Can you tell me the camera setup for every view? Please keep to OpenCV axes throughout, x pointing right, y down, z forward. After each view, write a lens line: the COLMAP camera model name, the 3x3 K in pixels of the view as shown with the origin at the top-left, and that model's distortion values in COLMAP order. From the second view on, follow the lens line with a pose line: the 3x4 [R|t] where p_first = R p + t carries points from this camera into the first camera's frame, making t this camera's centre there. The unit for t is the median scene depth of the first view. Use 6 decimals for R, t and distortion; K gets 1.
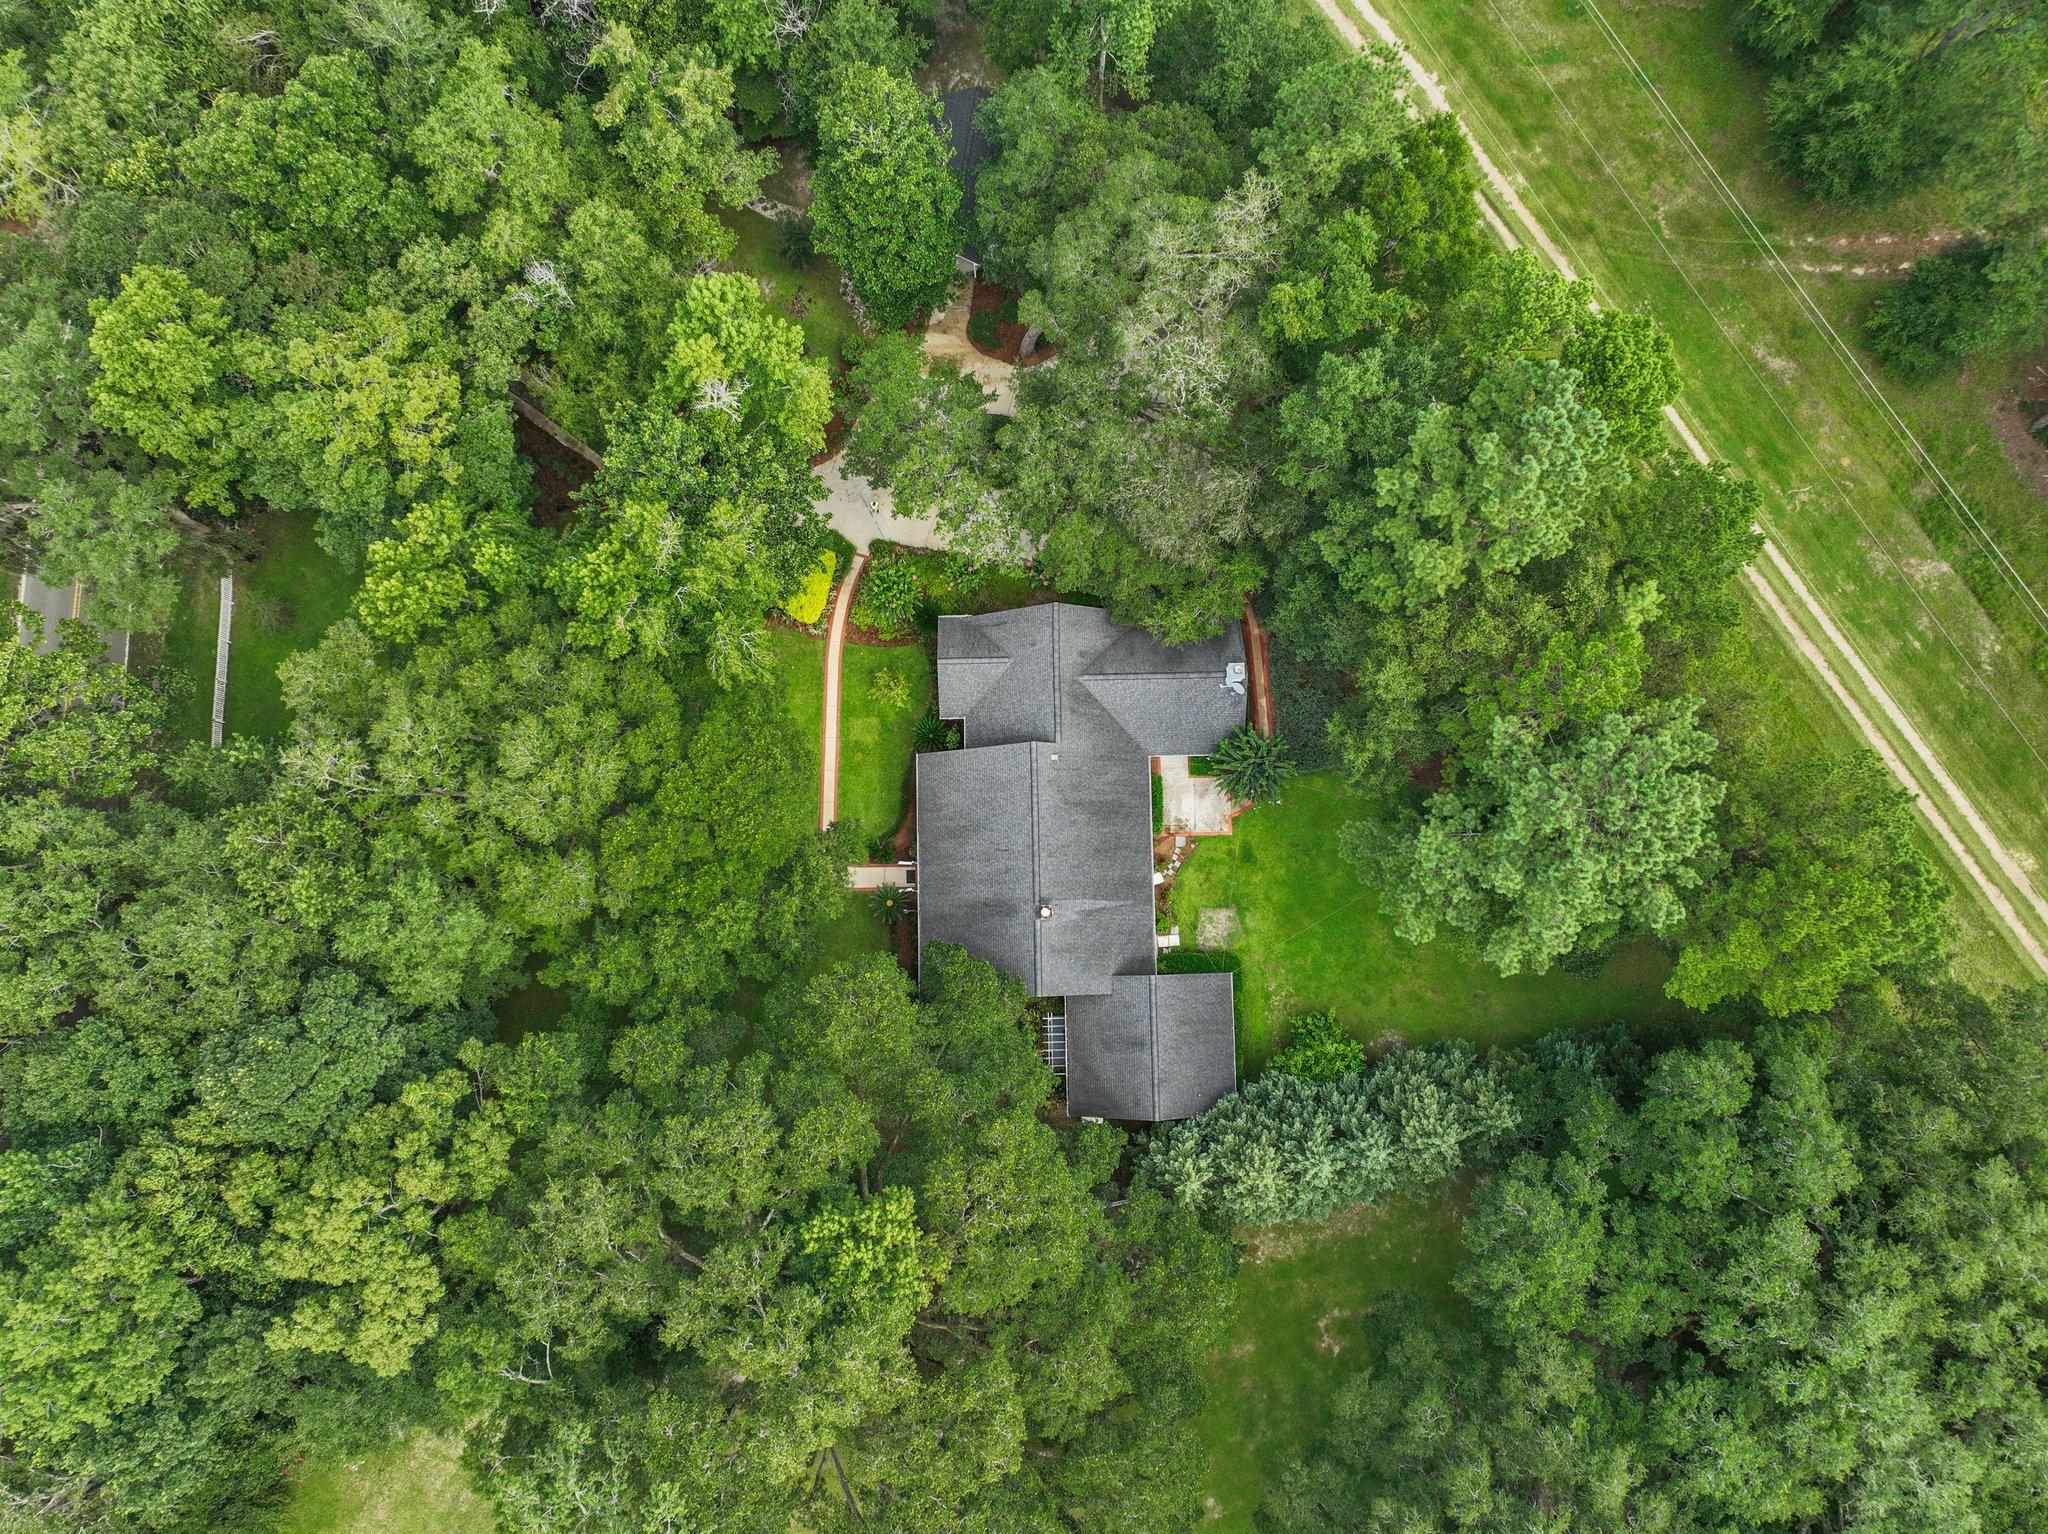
lens RADIAL K [[1483.4, 0, 1024.0], [0, 1483.4, 767.0], [0, 0, 1]] dist [-0.004463, -0.000947]
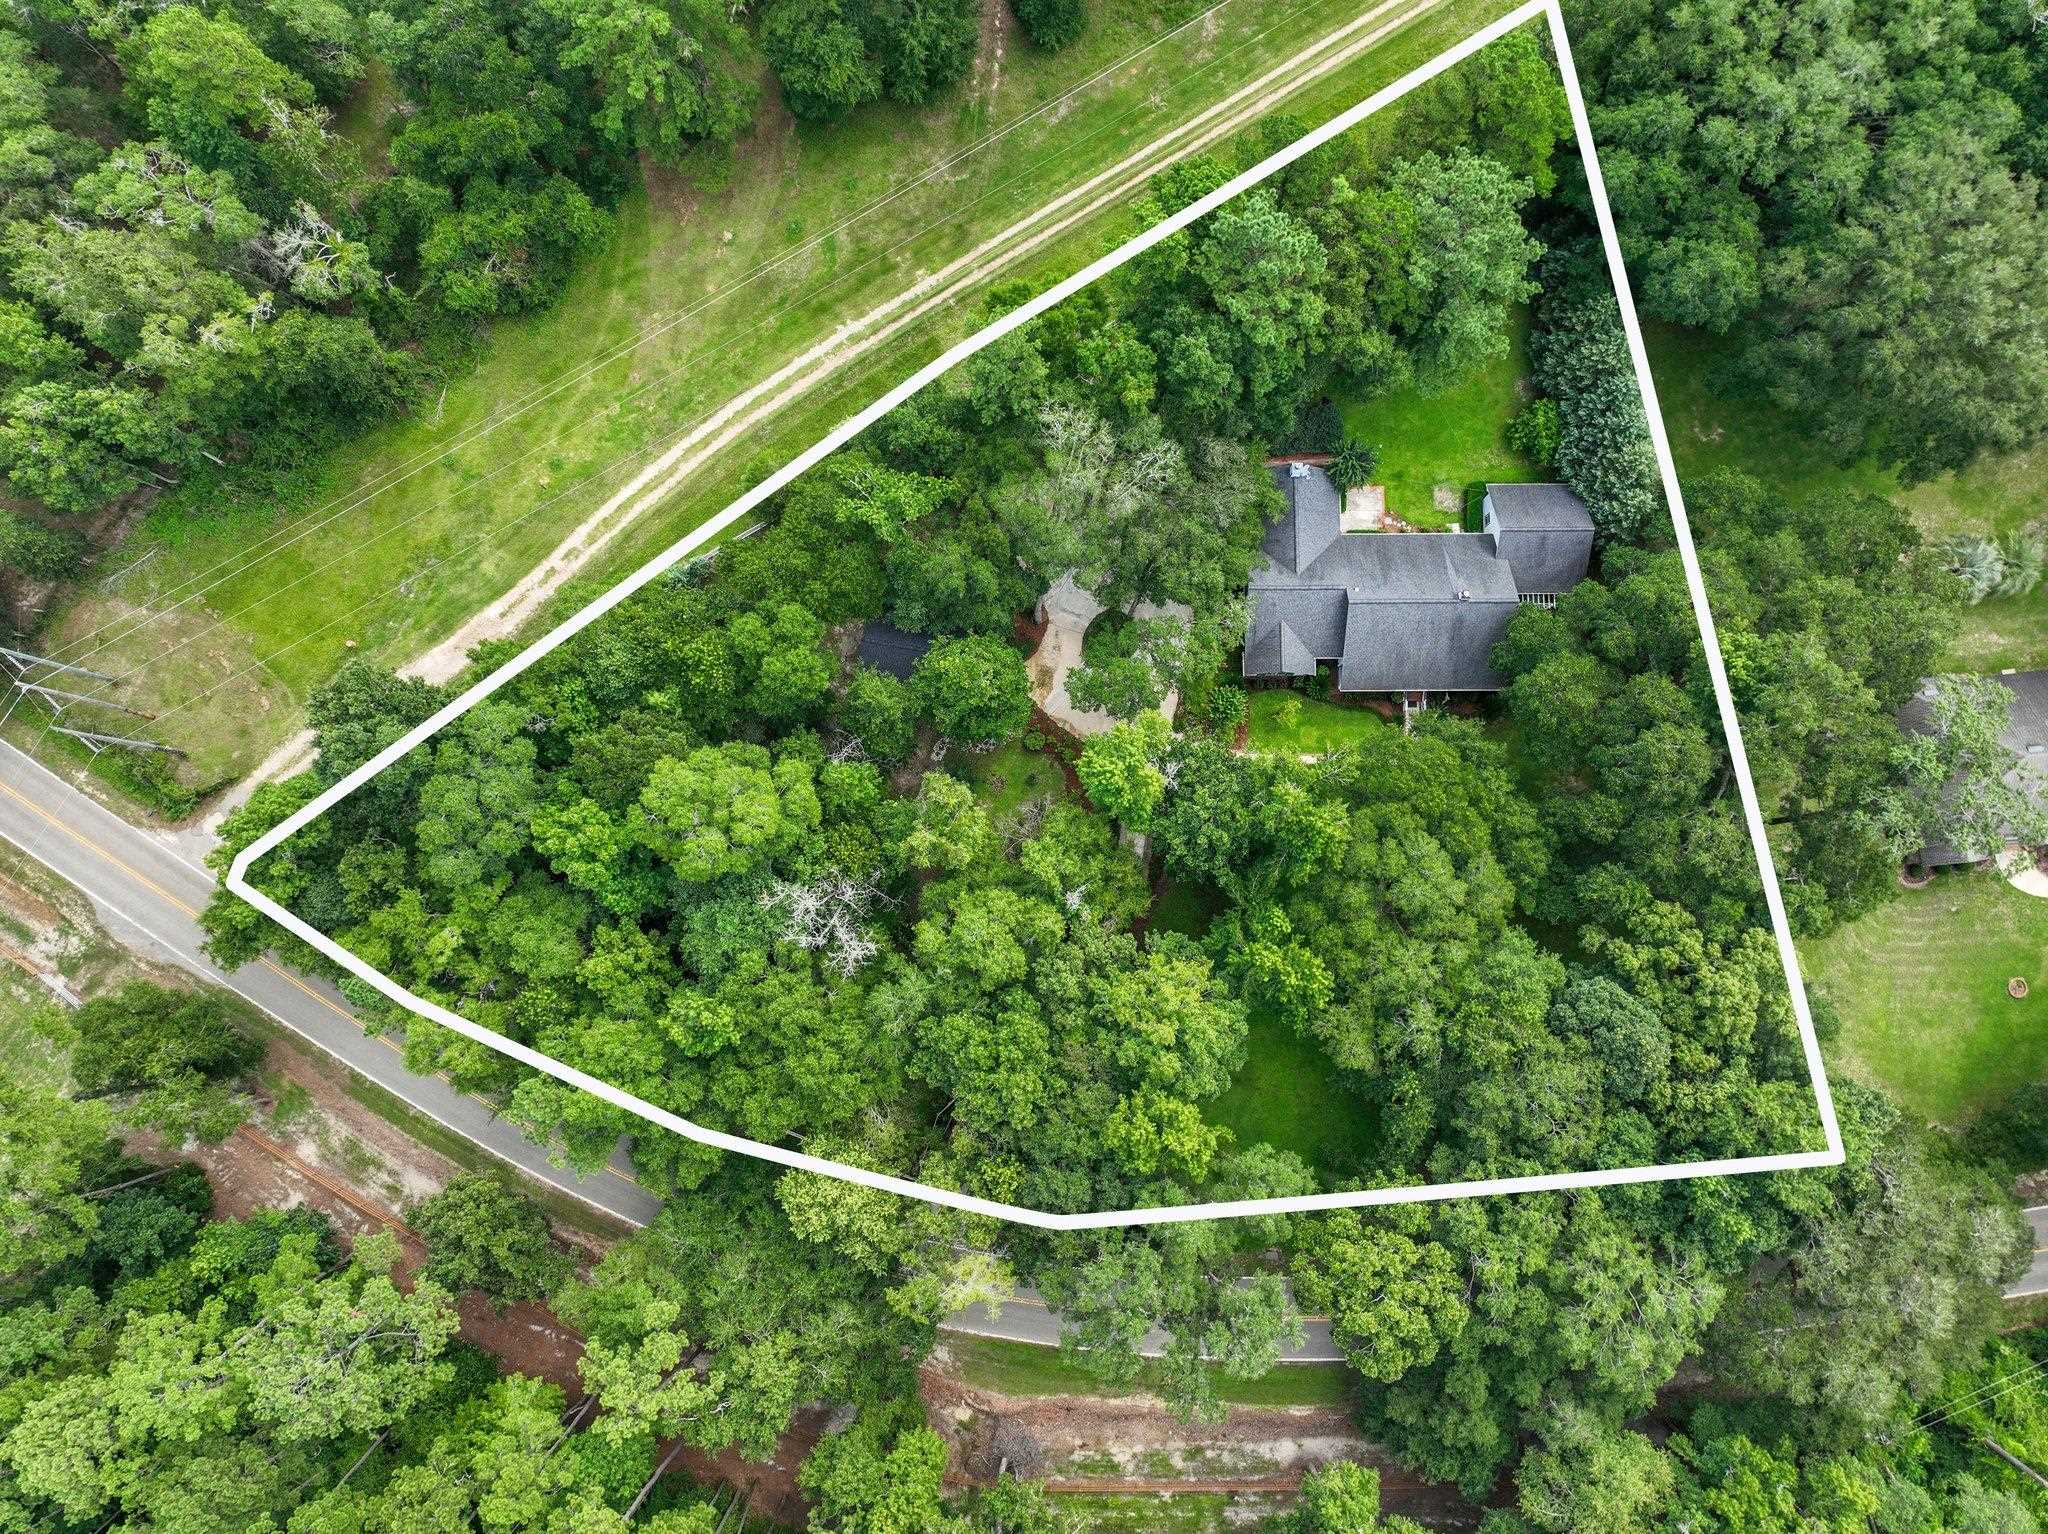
lens RADIAL K [[1483.4, 0, 1024.0], [0, 1483.4, 767.0], [0, 0, 1]] dist [-0.004463, -0.000947]
pose [[0.016536, -0.994538, 0.103055, -0.366629], [0.992618, 0.028715, 0.117837, -0.589811], [-0.120152, 0.100346, 0.987671, -0.478176]]
